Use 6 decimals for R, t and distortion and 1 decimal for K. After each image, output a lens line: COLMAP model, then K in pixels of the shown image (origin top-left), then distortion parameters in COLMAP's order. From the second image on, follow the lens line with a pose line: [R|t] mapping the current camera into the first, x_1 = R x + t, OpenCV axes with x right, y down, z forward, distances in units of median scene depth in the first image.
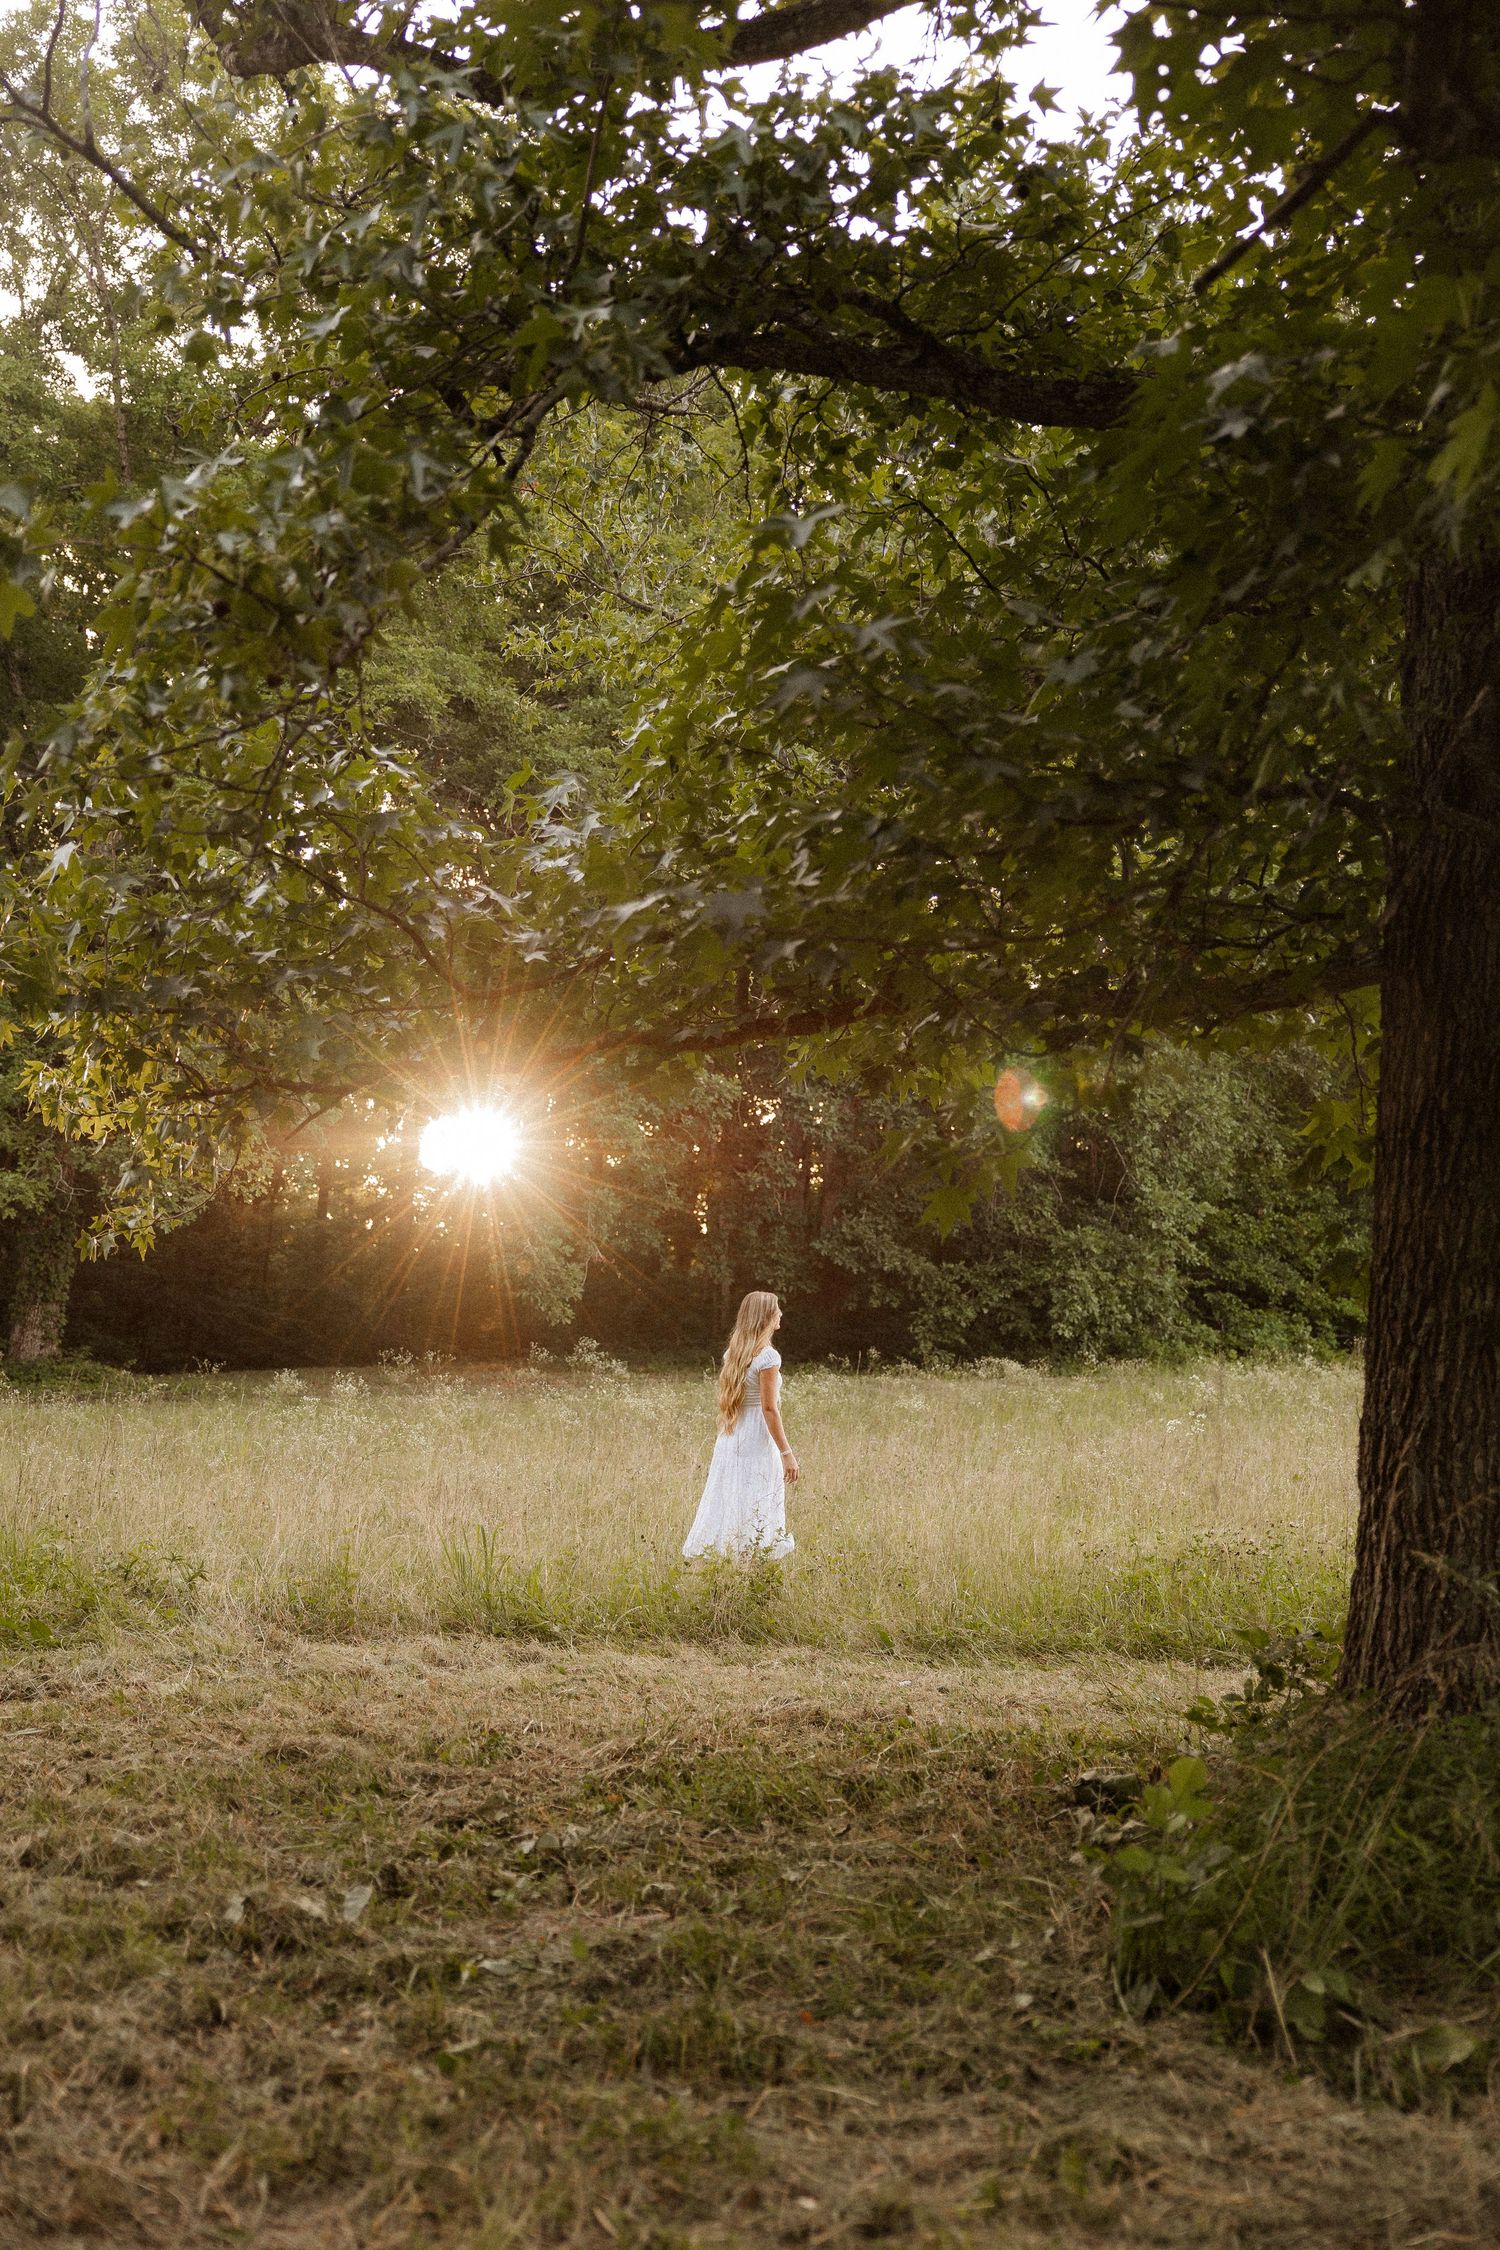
lens RADIAL K [[2827.3, 0, 750.0], [0, 2827.3, 1125.0], [0, 0, 1]] dist [-0.008604, -0.003222]
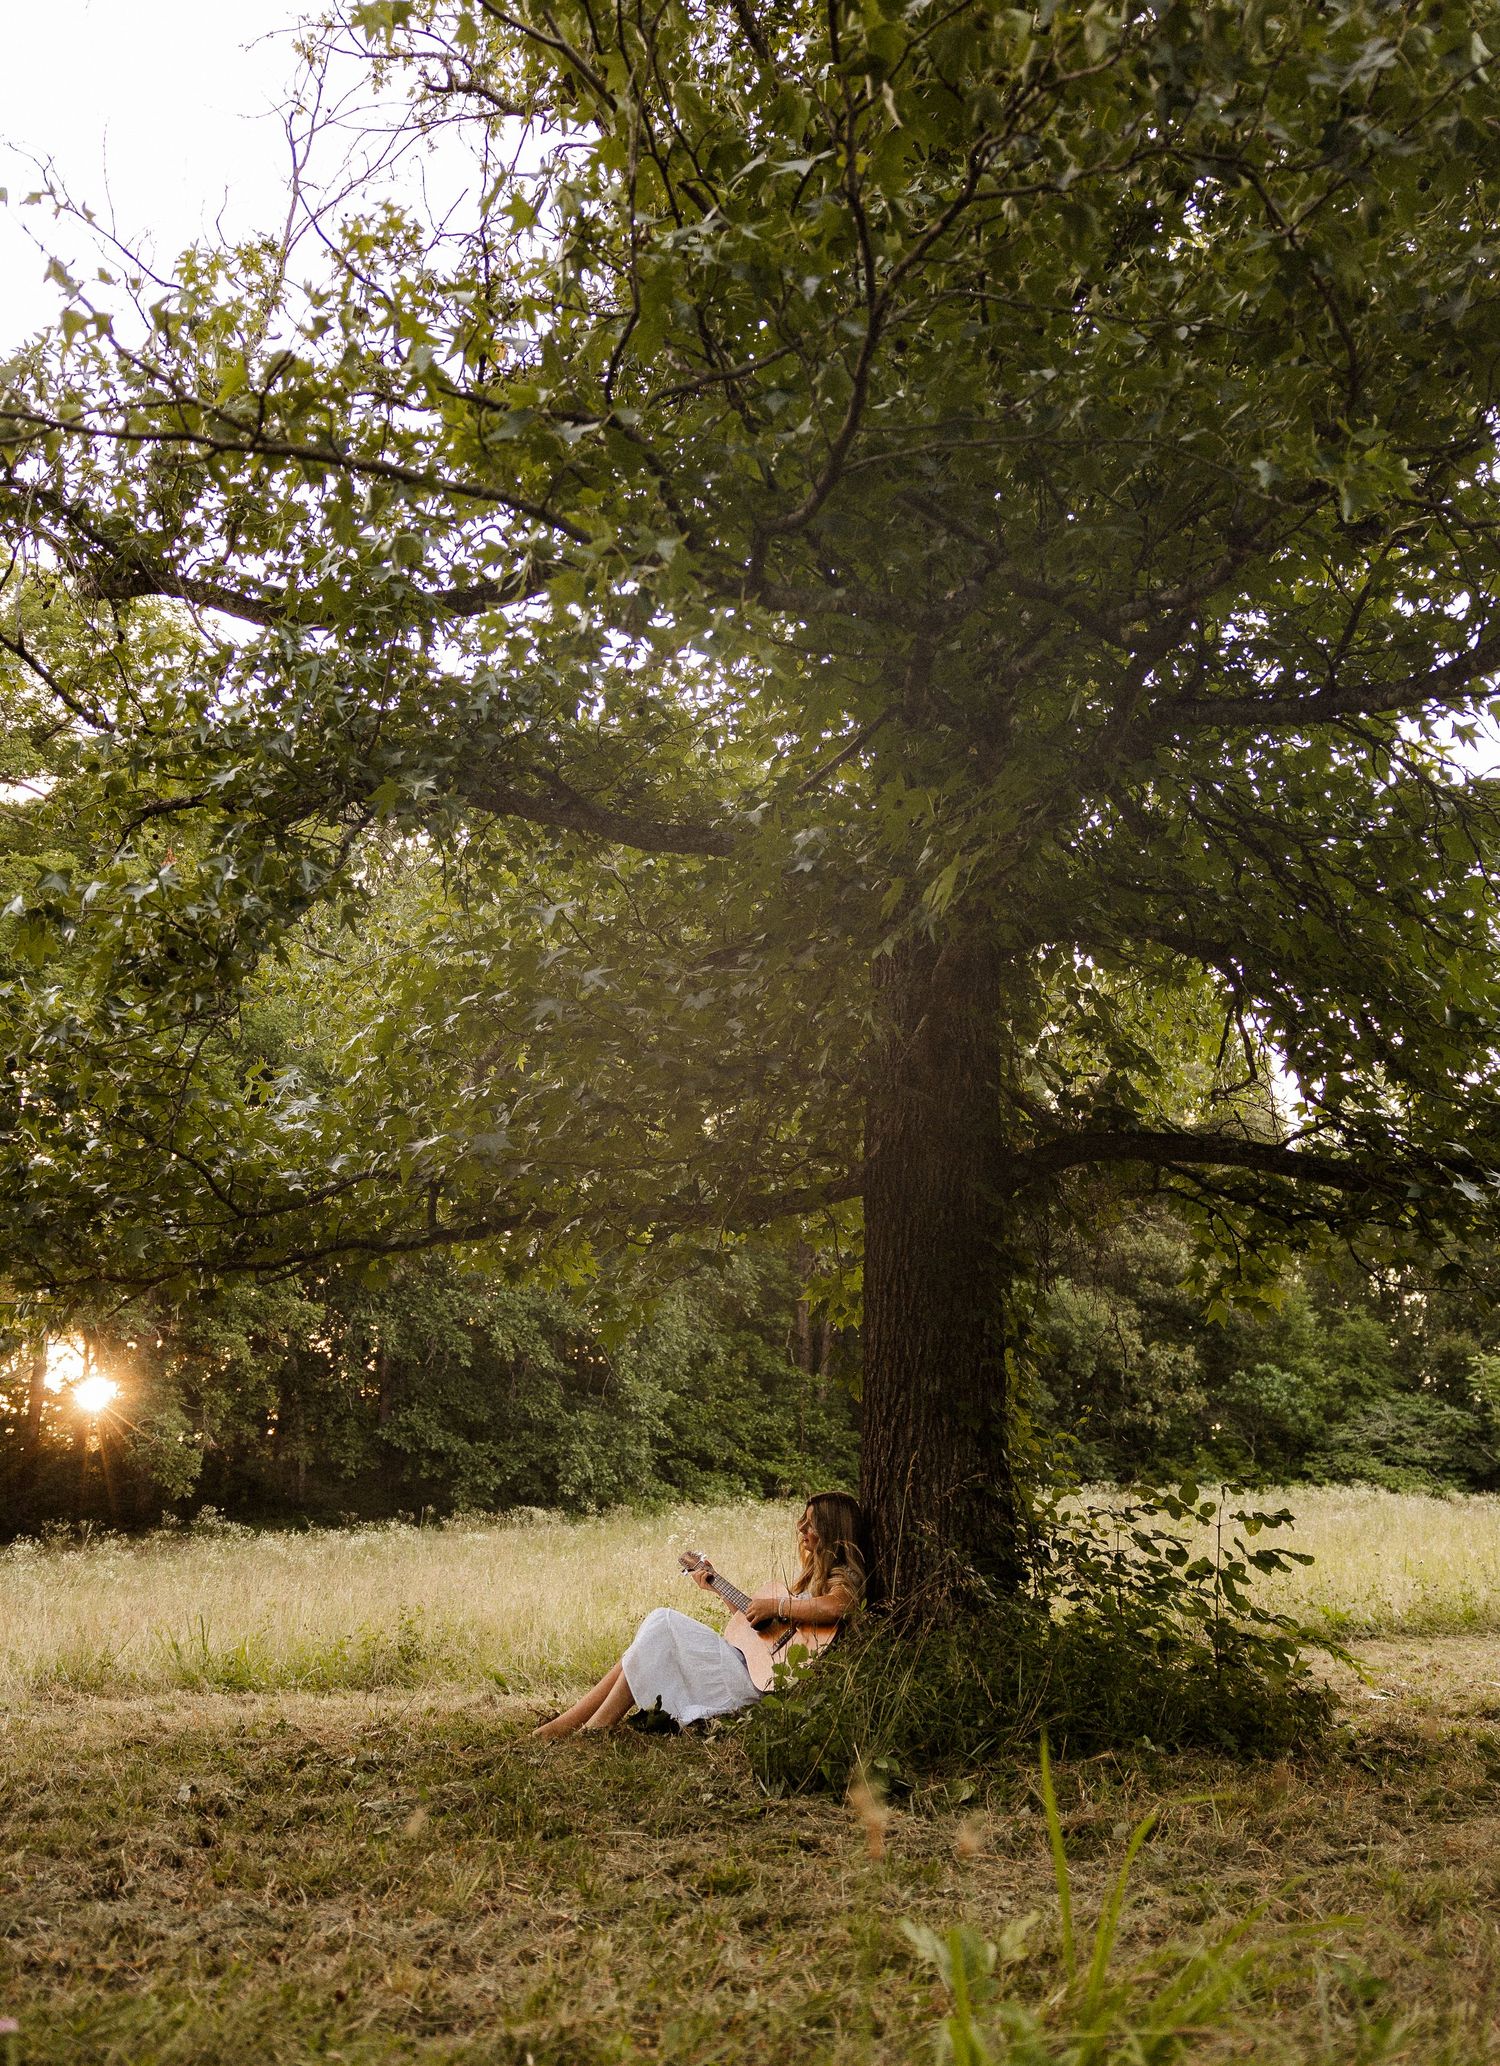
lens RADIAL K [[2792.6, 0, 750.0], [0, 2792.6, 1033.0], [0, 0, 1]] dist [-0.004090, 0.040092]
pose [[0.963519, 0.015555, 0.267187, -0.219851], [0.024955, 0.988739, -0.147556, 0.075518], [-0.266473, 0.148841, 0.952281, -0.427059]]
